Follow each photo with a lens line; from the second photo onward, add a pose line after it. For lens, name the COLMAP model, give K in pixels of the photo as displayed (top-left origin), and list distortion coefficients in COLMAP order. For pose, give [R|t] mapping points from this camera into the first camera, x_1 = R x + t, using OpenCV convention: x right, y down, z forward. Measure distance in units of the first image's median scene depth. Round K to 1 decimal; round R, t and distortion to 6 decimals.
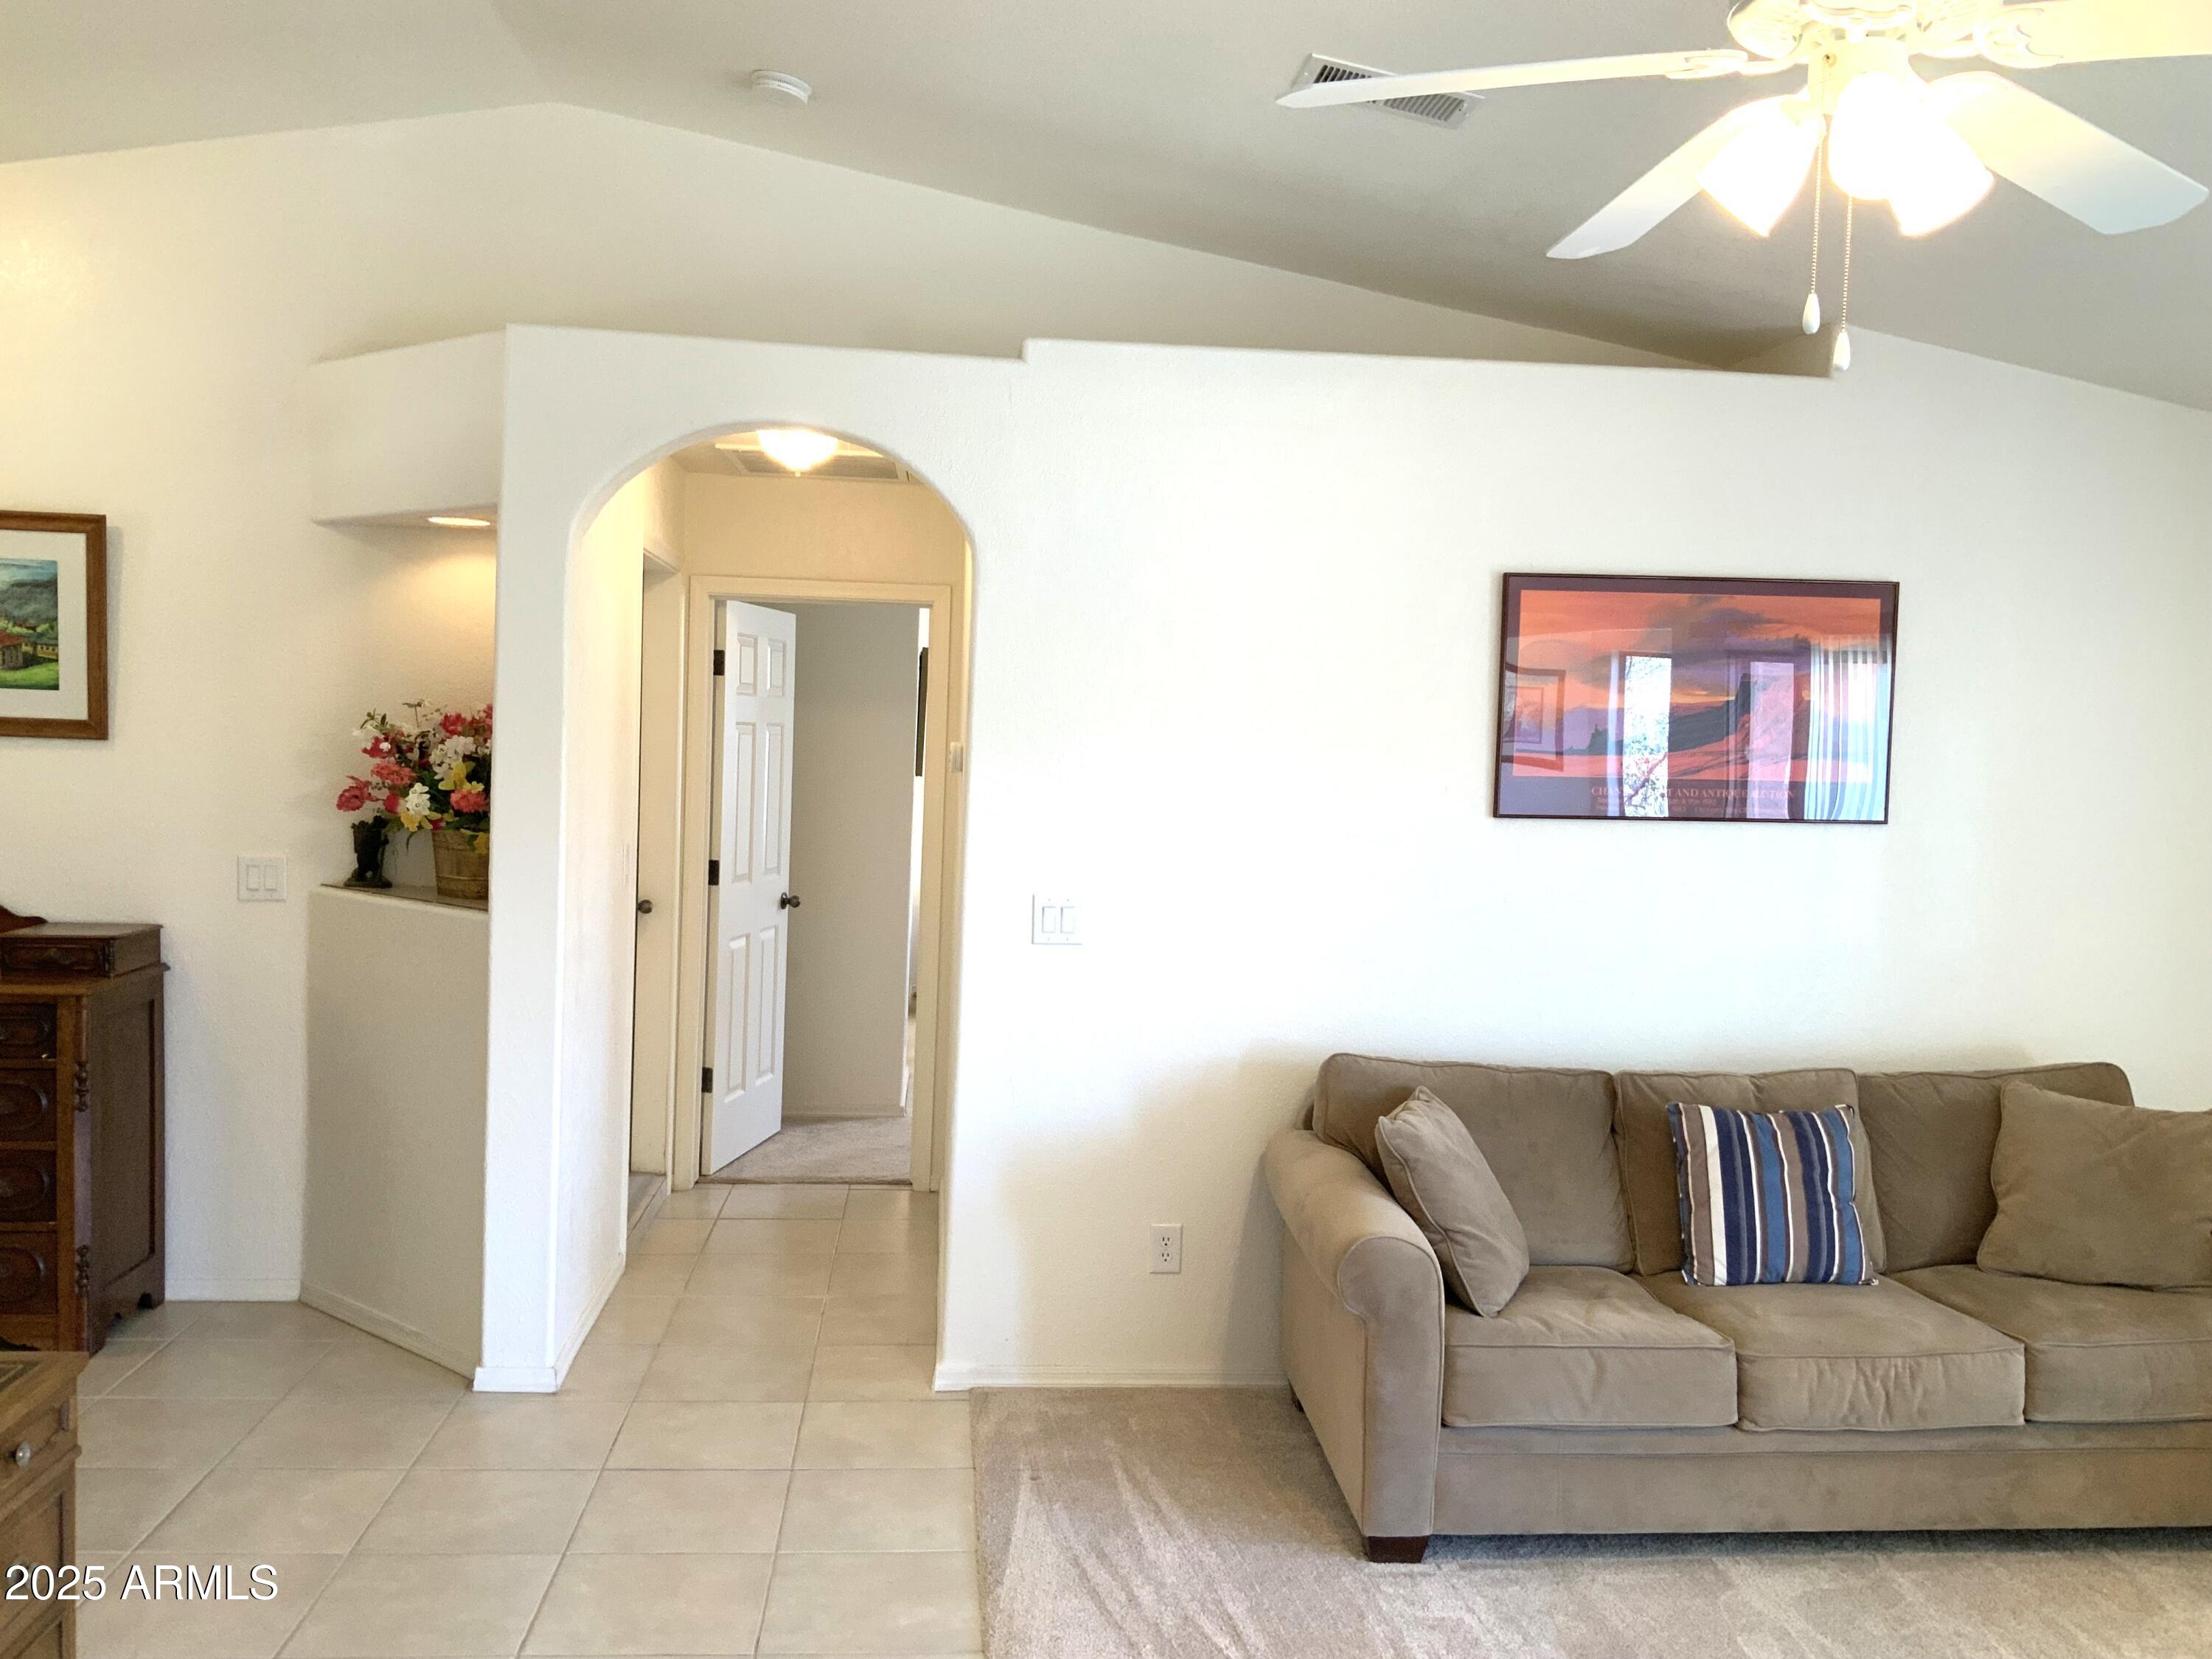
lens RADIAL K [[1821.1, 0, 1106.0], [0, 1821.1, 829.5], [0, 0, 1]] dist [0.108620, -0.210910]
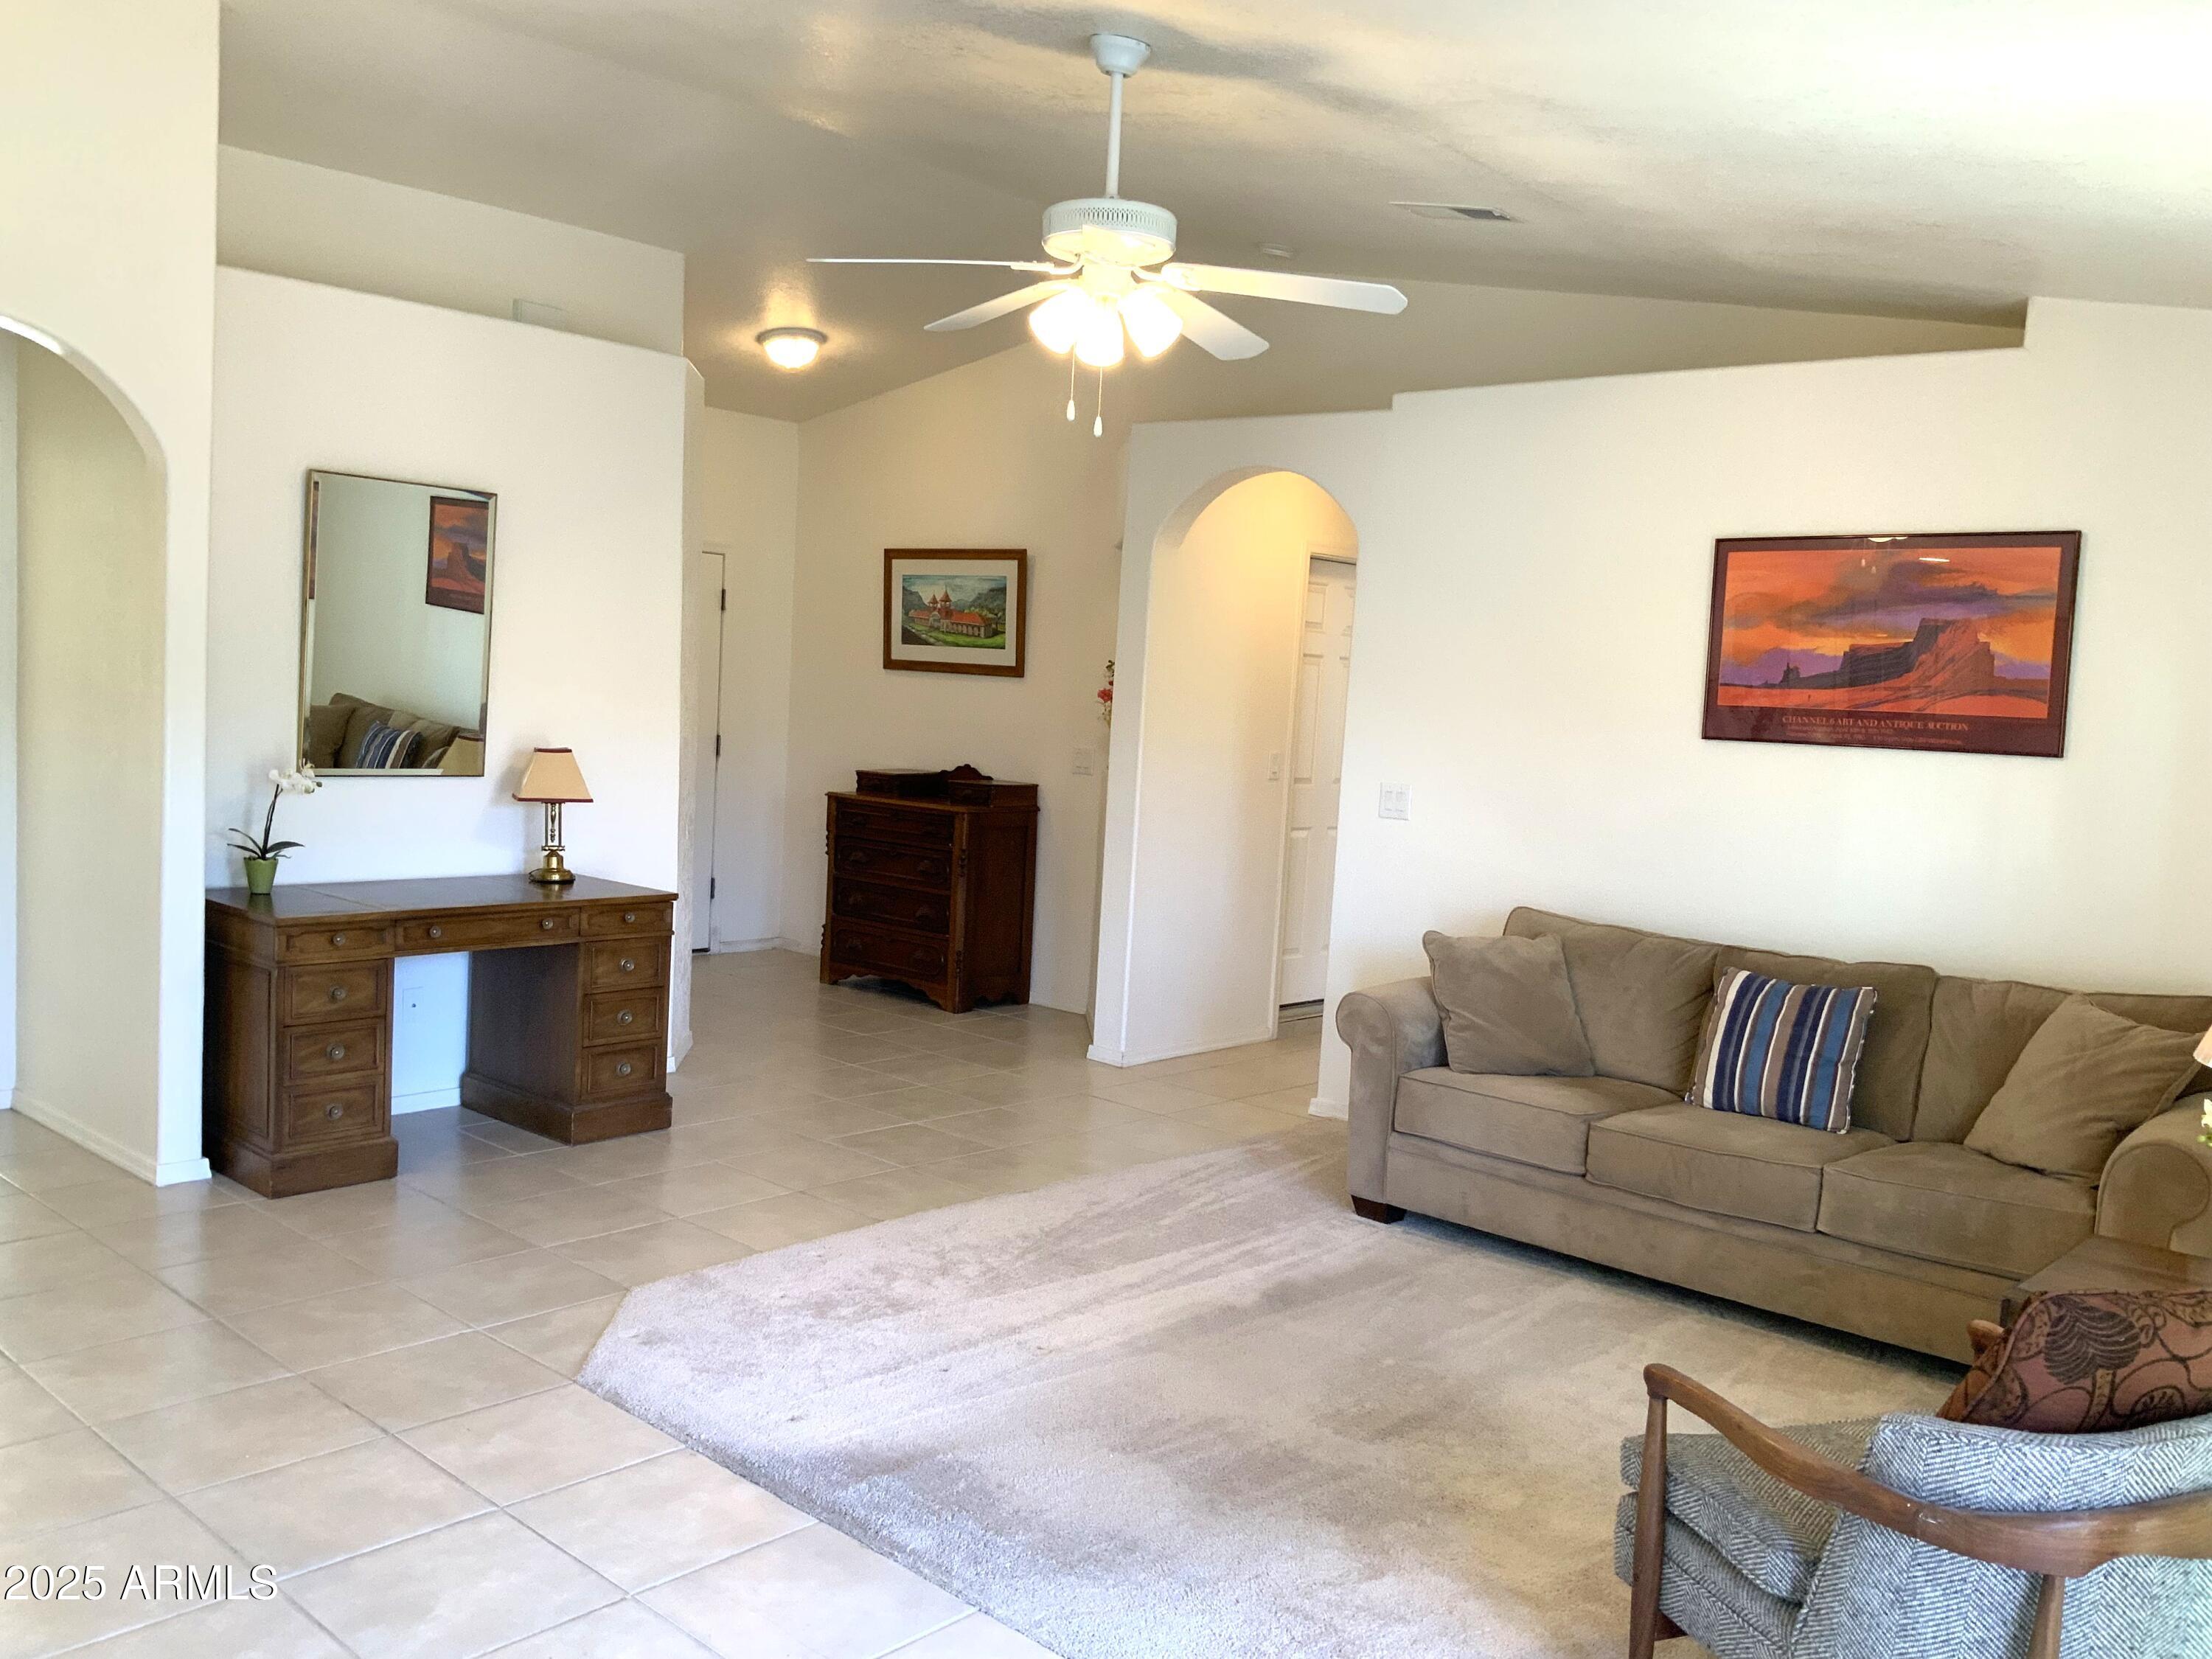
lens RADIAL K [[1847.0, 0, 1094.0], [0, 1847.0, 832.9], [0, 0, 1]] dist [0.097746, -0.233489]
pose [[0.672529, 0.065270, -0.737187, 0.865510], [-0.069974, 0.997249, 0.024459, 0.054453], [0.736756, 0.035135, 0.675246, -0.141336]]
